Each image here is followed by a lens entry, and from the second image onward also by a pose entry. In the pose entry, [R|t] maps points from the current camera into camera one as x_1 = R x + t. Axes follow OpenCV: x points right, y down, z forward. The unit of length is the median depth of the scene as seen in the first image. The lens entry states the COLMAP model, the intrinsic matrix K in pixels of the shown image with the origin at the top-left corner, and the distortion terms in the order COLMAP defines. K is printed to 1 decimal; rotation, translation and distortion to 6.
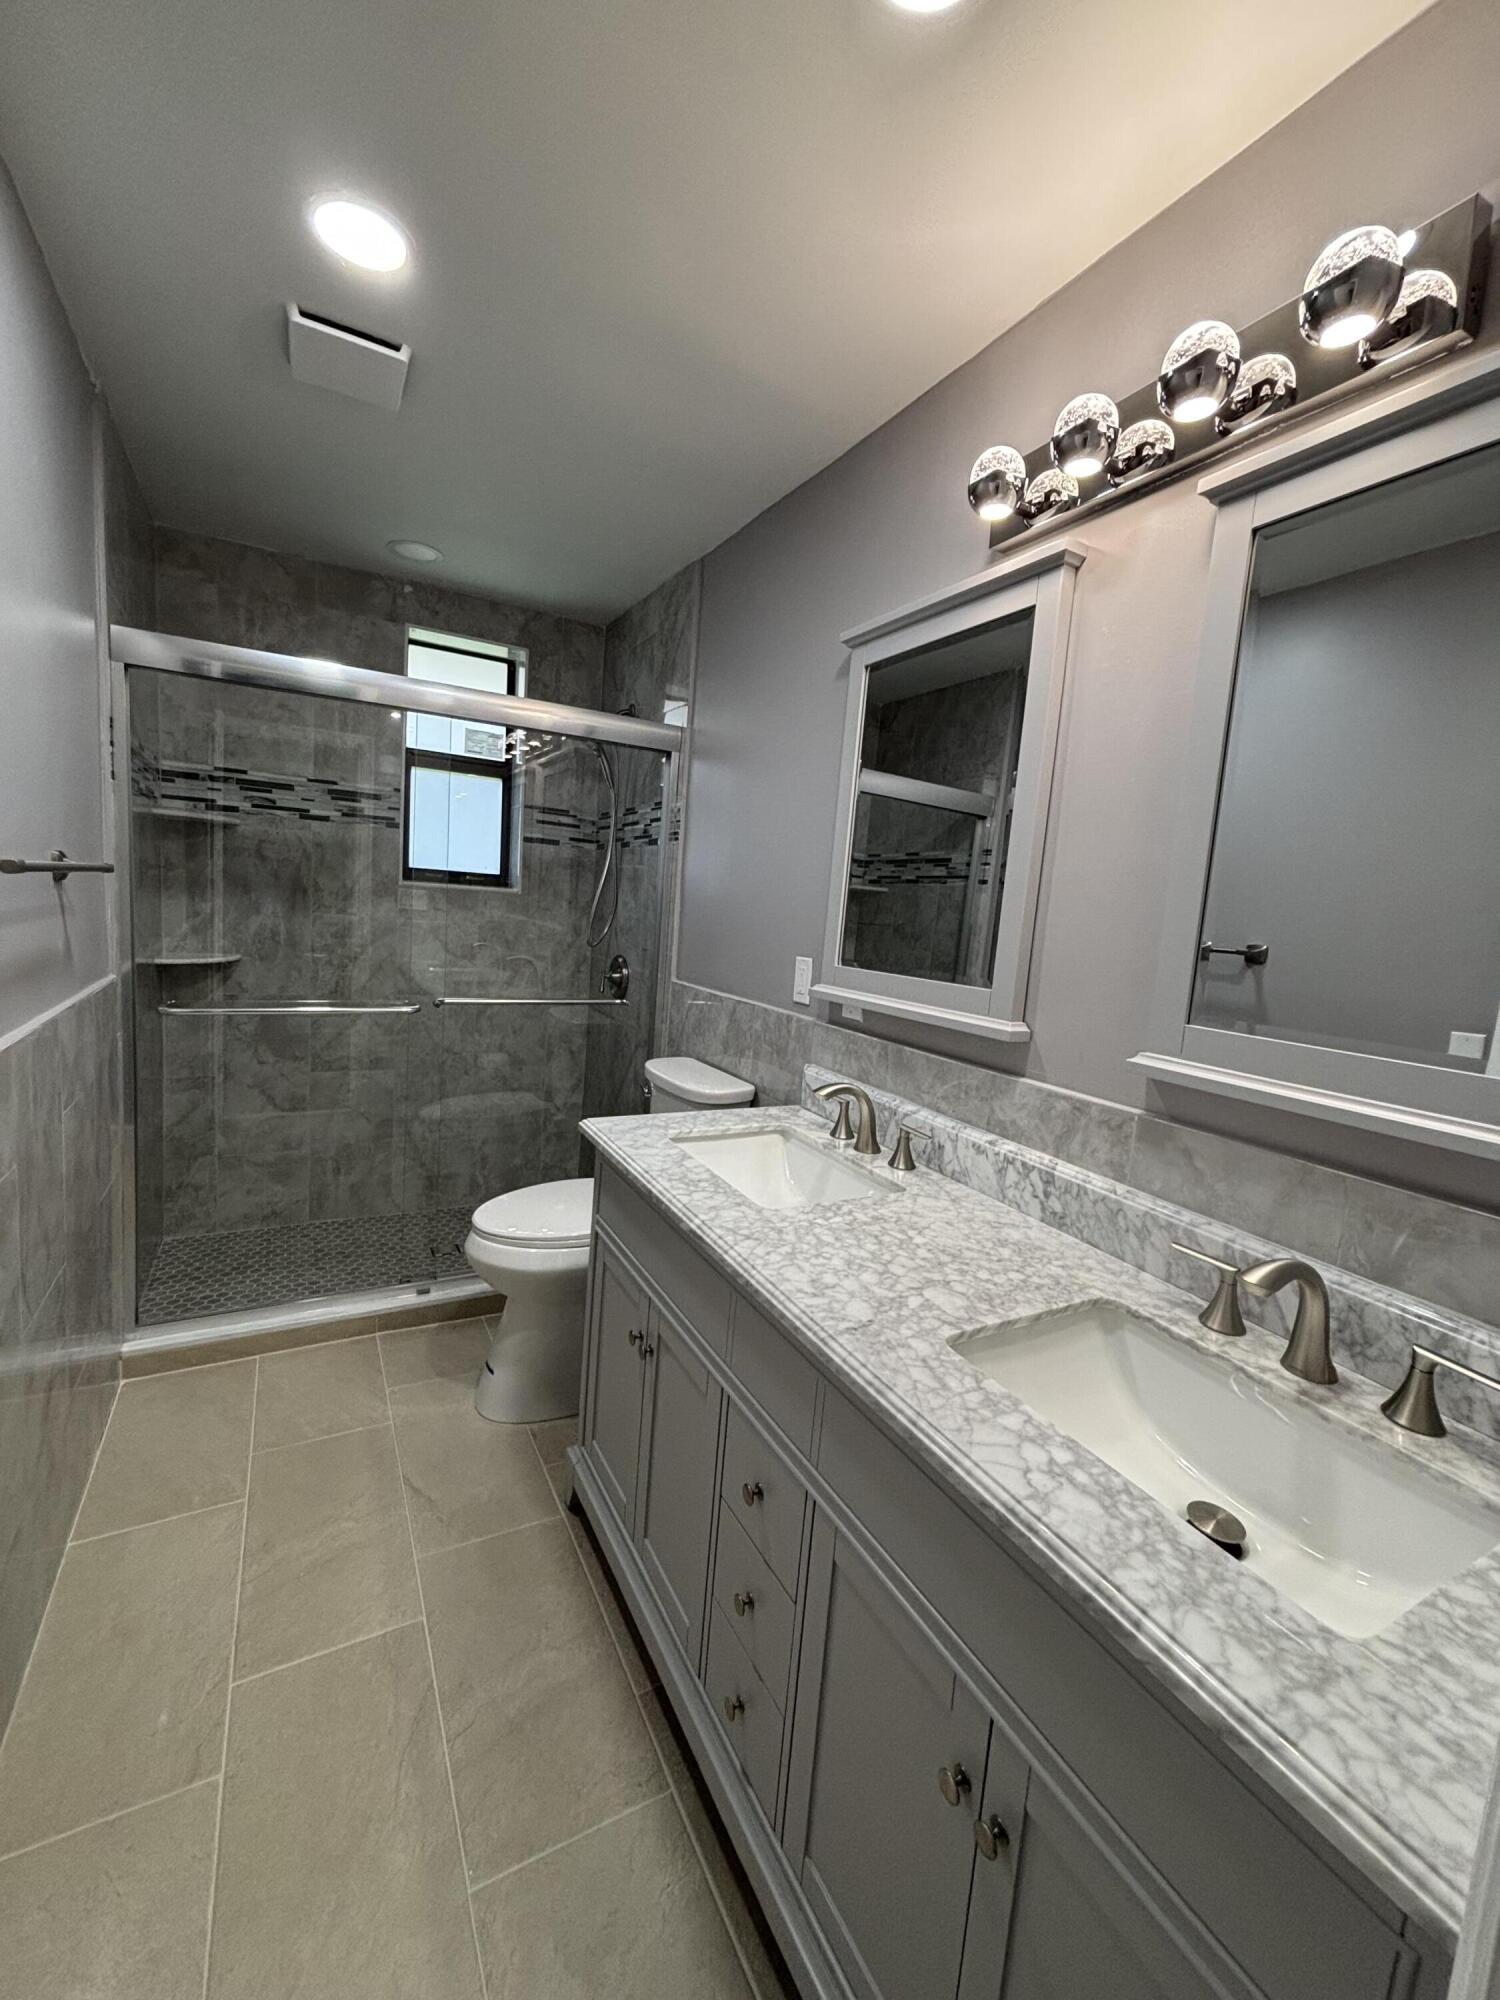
lens RADIAL K [[816.0, 0, 743.5], [0, 816.0, 1001.1], [0, 0, 1]] dist [0.002455, -0.000855]
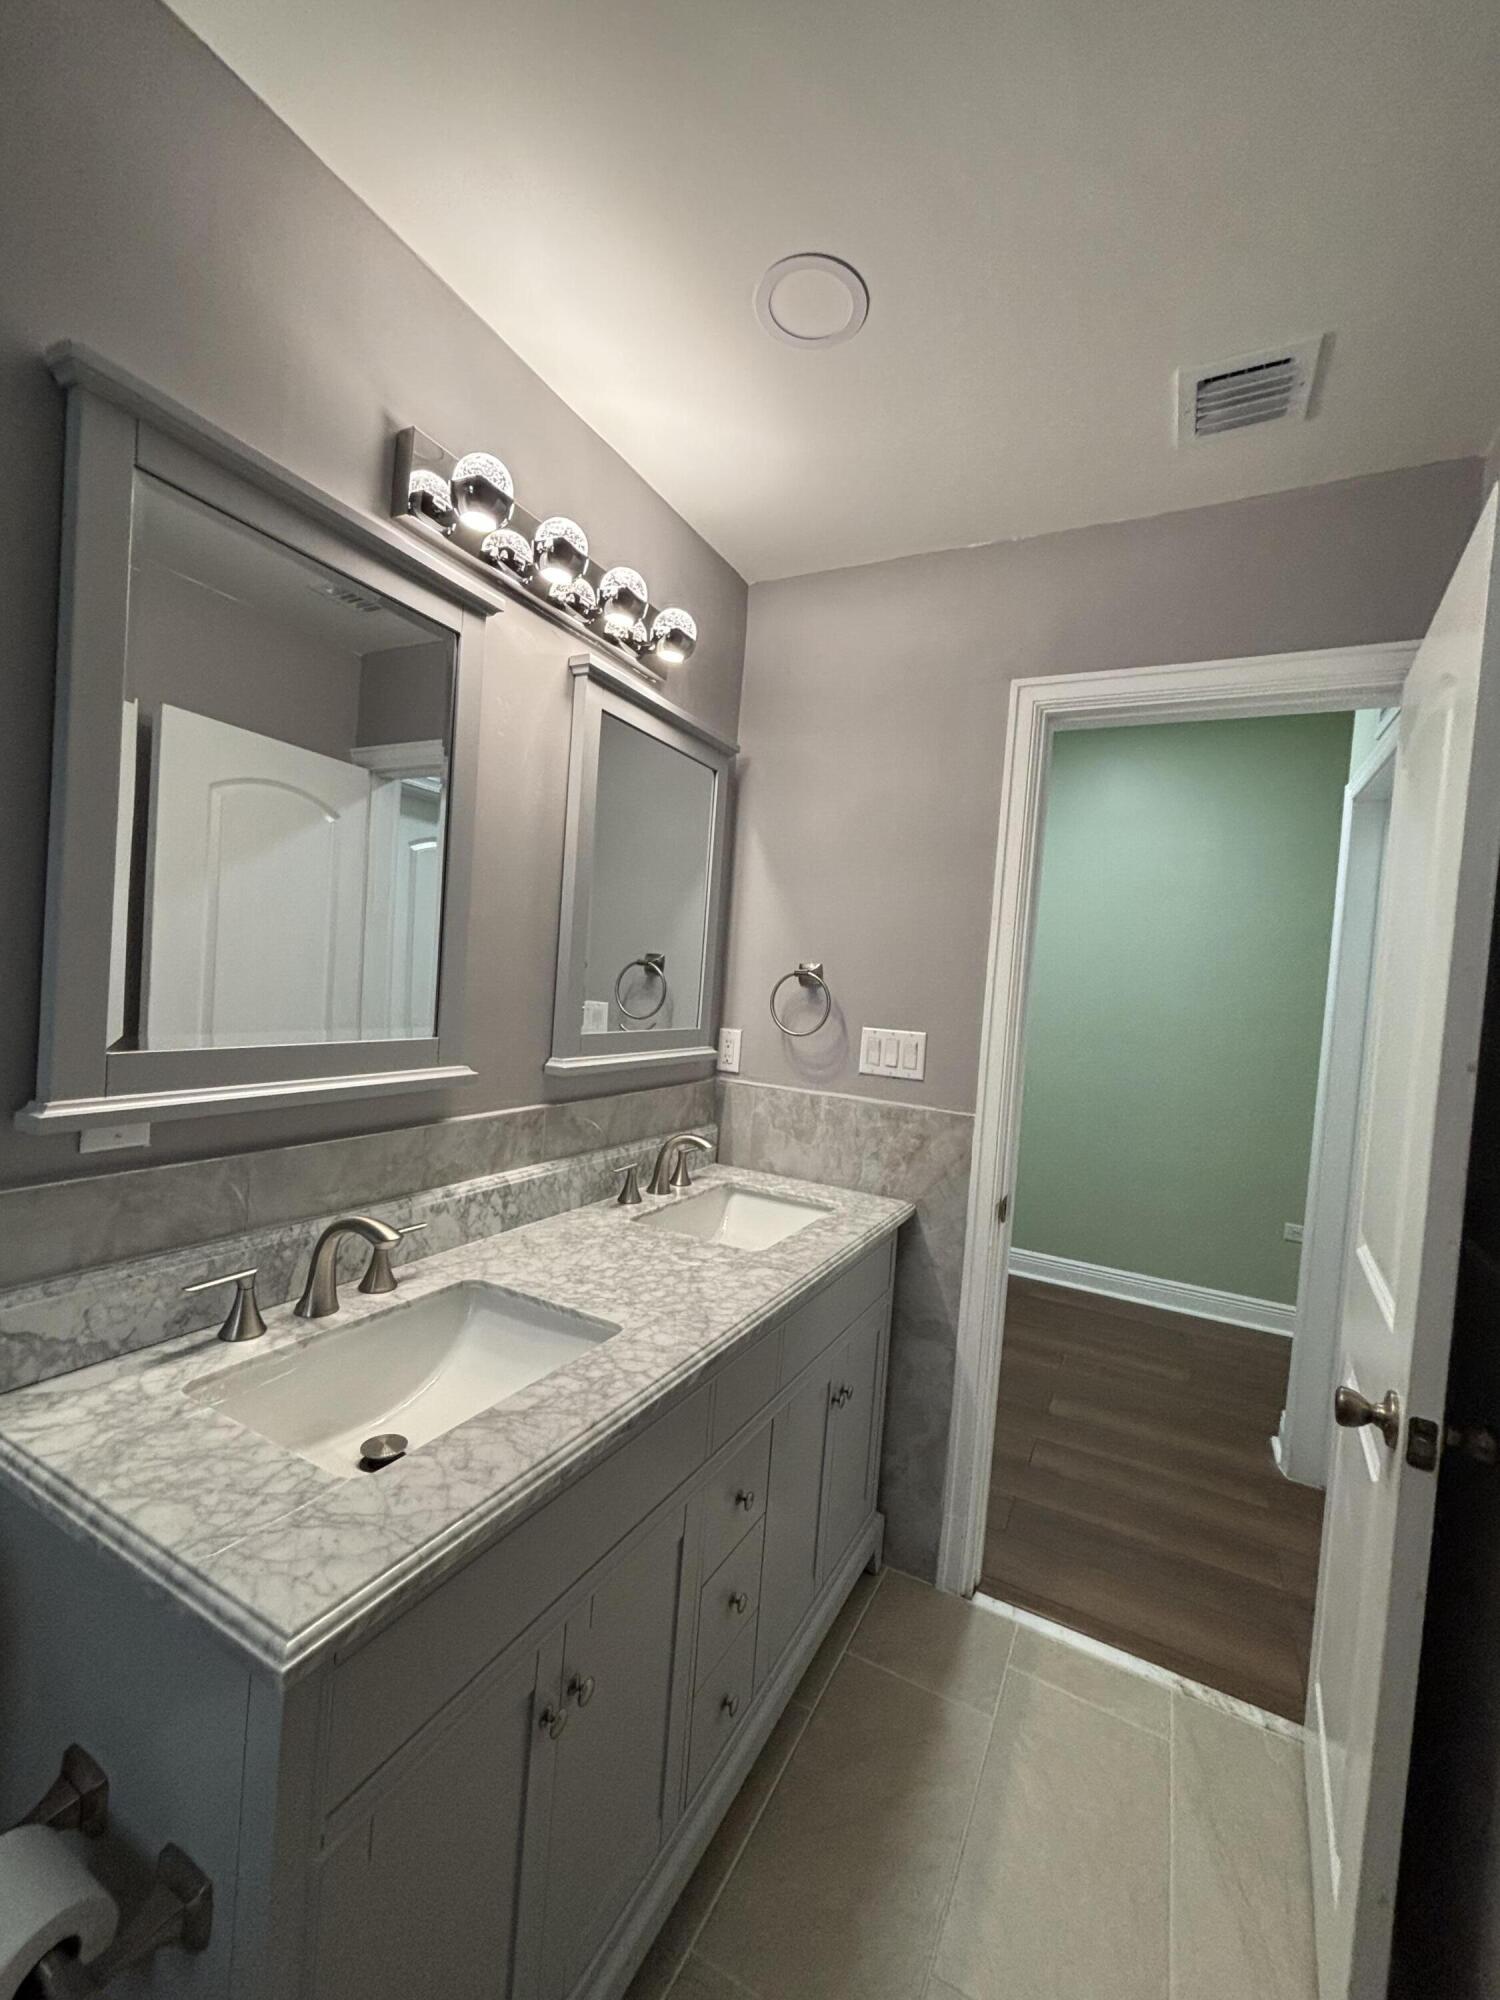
lens RADIAL K [[816.0, 0, 742.3], [0, 816.0, 1002.5], [0, 0, 1]] dist [0.002455, -0.000855]
pose [[-0.547257, -0.122225, 0.827992, -0.726543], [0.003758, 0.988911, 0.148463, -0.211041], [-0.836956, 0.084359, -0.540729, 1.381426]]
